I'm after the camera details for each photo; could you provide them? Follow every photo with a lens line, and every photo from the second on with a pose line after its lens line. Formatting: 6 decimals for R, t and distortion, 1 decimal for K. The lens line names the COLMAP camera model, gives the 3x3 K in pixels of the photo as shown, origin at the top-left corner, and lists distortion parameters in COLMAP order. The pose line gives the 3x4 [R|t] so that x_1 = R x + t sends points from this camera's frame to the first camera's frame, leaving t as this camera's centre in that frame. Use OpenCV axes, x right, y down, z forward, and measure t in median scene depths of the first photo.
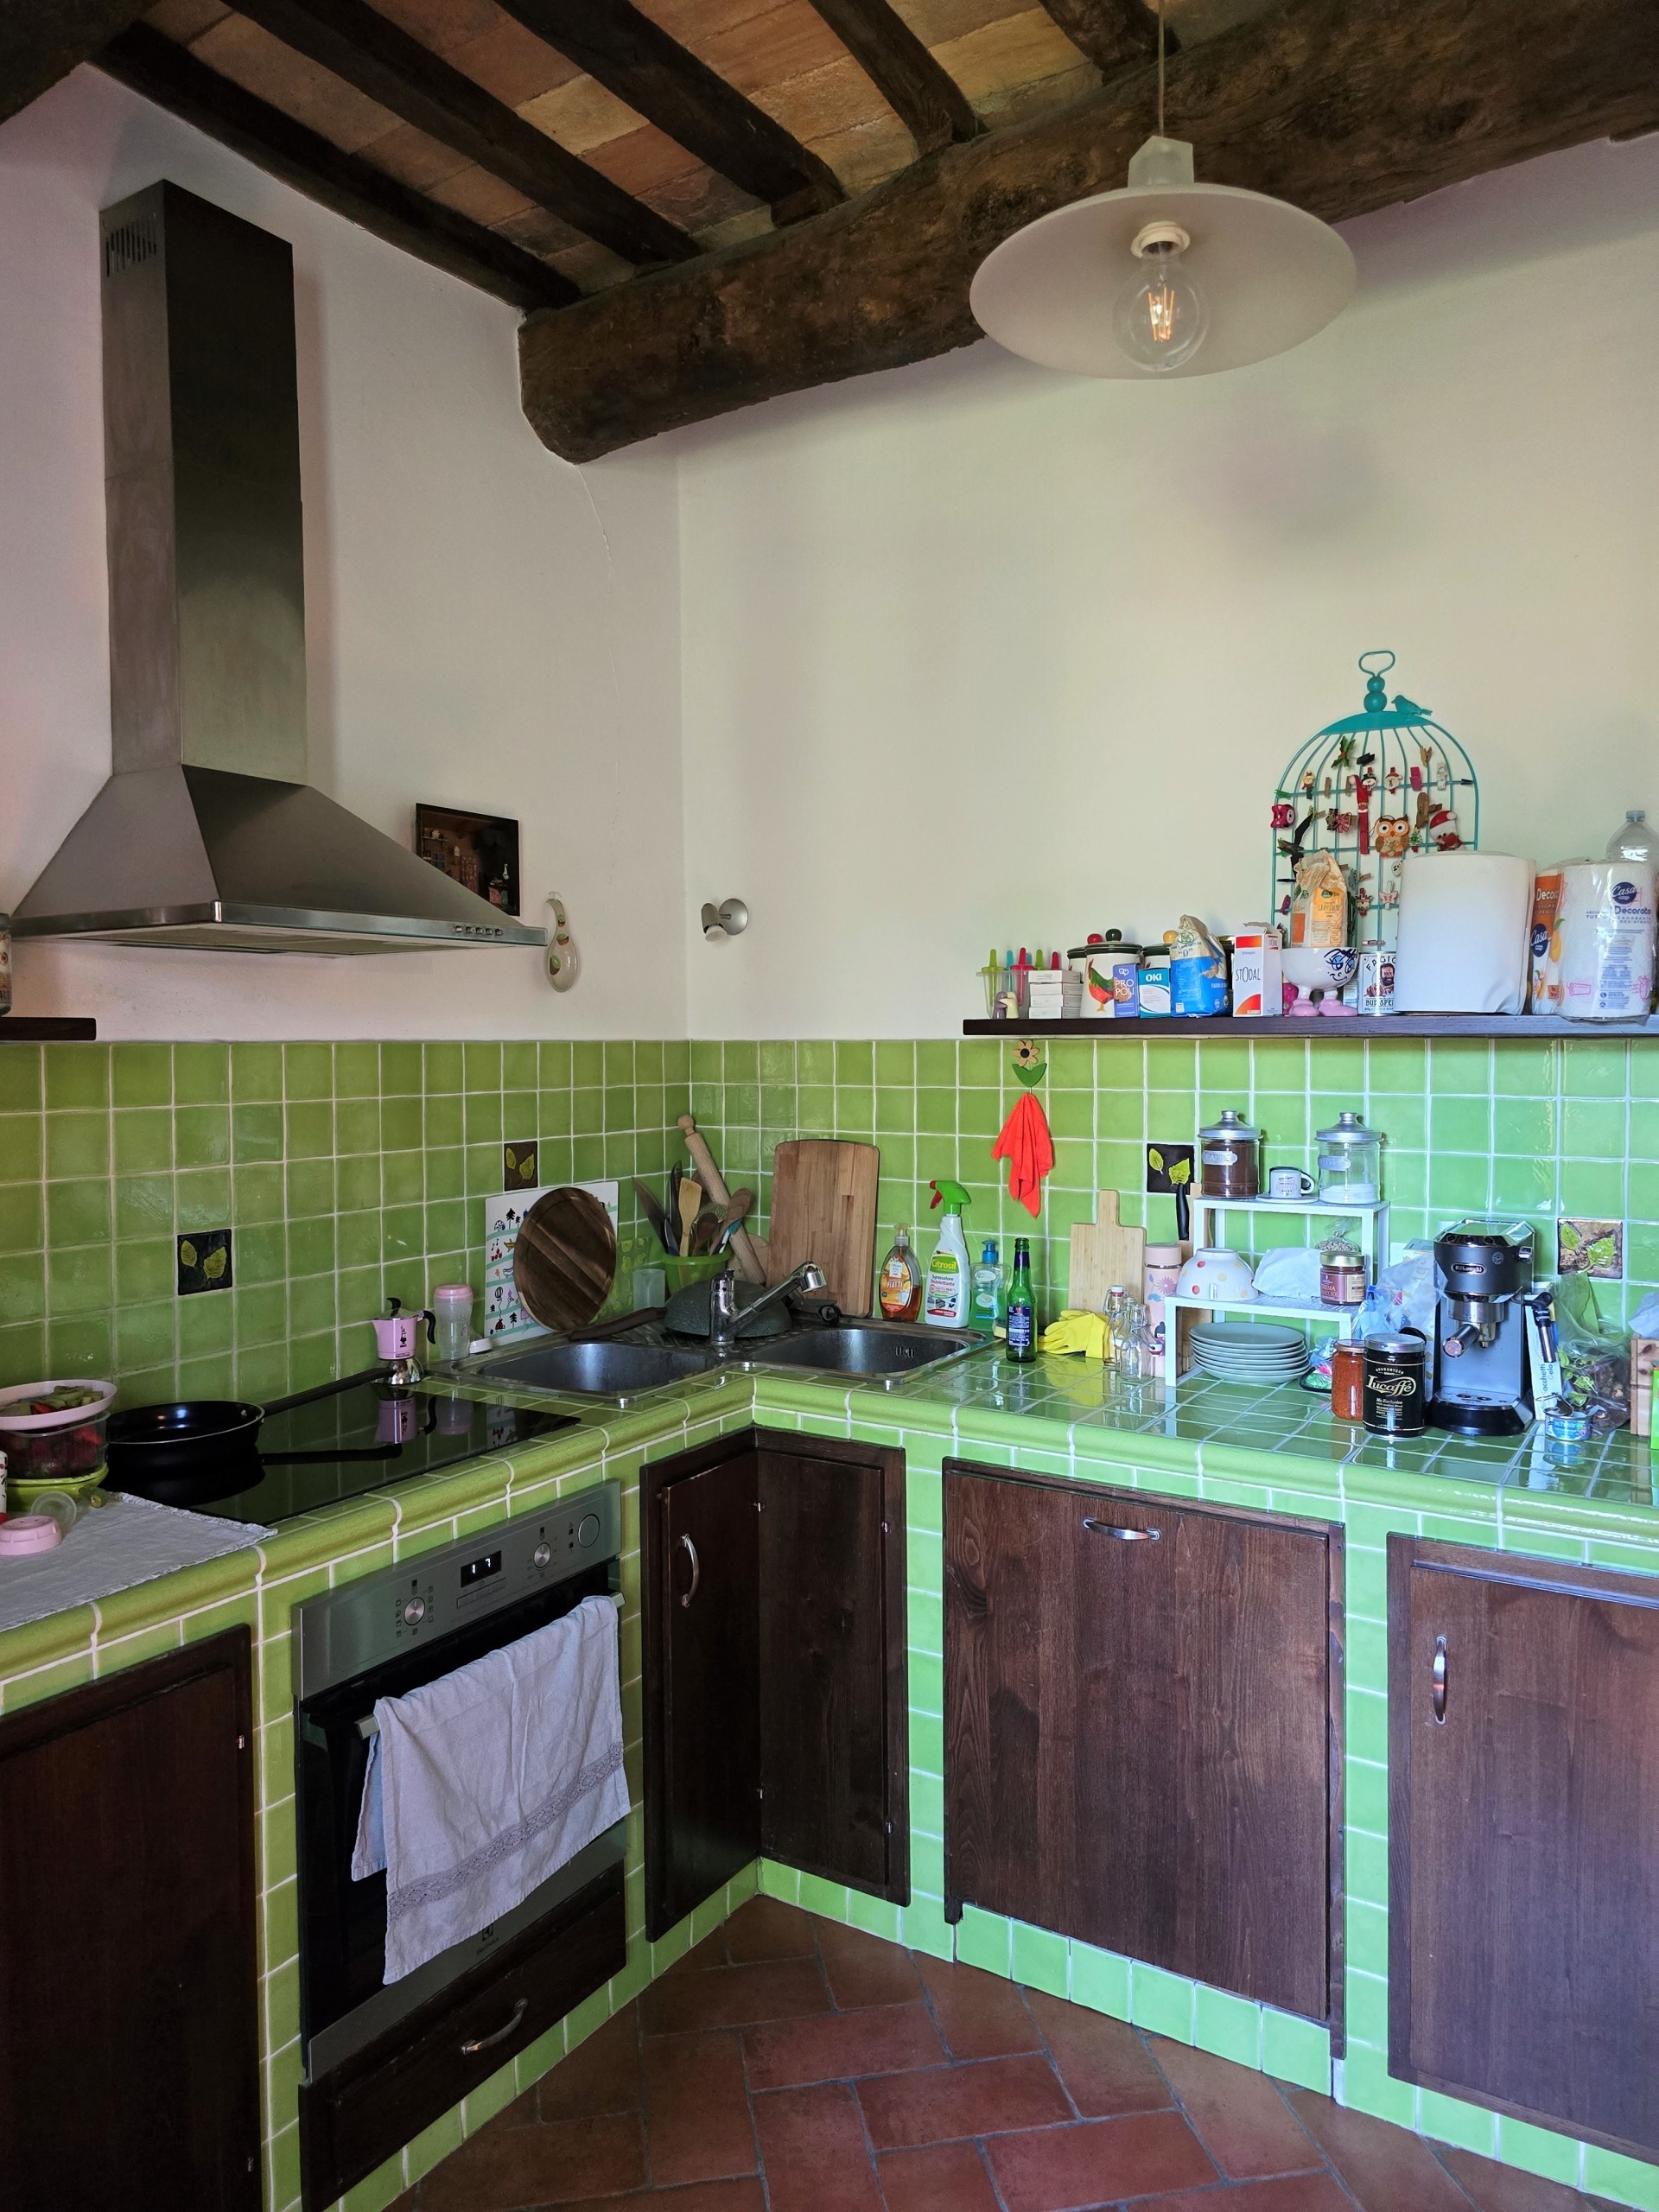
lens RADIAL K [[1493.3, 0, 834.5], [0, 1493.3, 1082.9], [0, 0, 1]] dist [-0.001885, 0.003195]
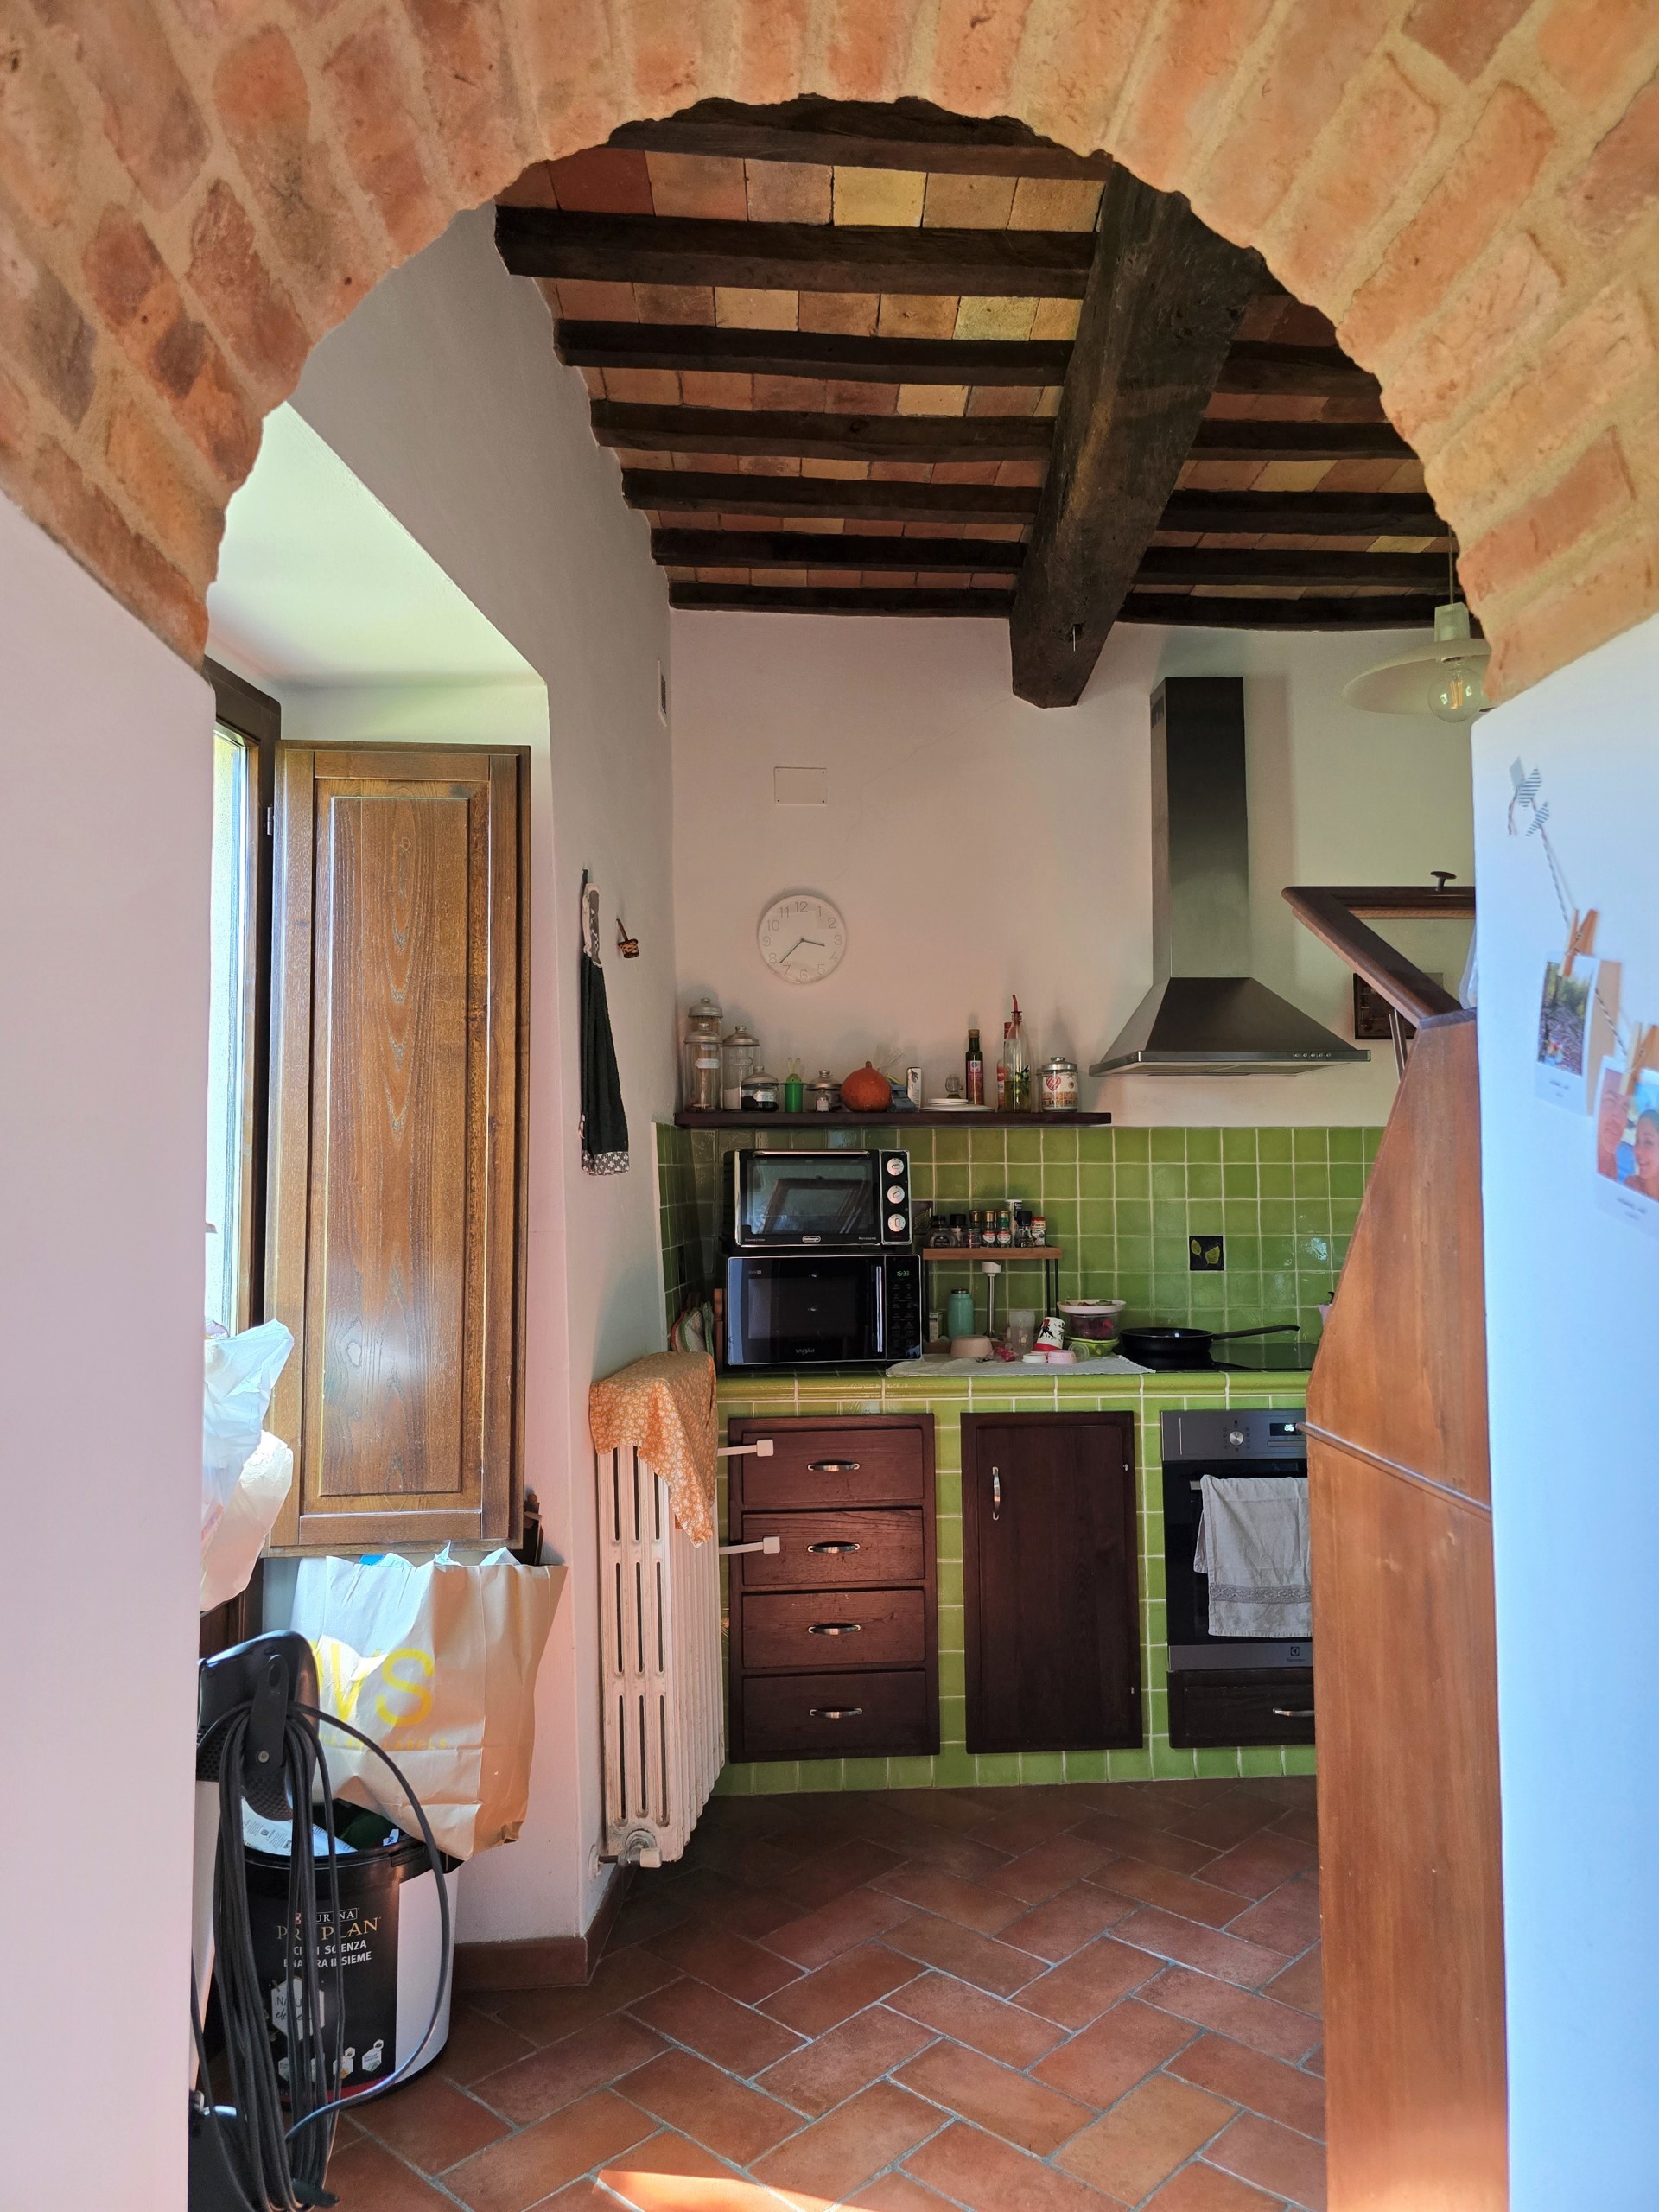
lens RADIAL K [[1493.3, 0, 834.4], [0, 1493.3, 1106.2], [0, 0, 1]] dist [-0.001885, 0.003195]
pose [[0.576848, -0.030164, -0.816295, 0.930765], [-0.028659, 0.997955, -0.057129, 0.073207], [0.816349, 0.056349, 0.574804, -0.455938]]
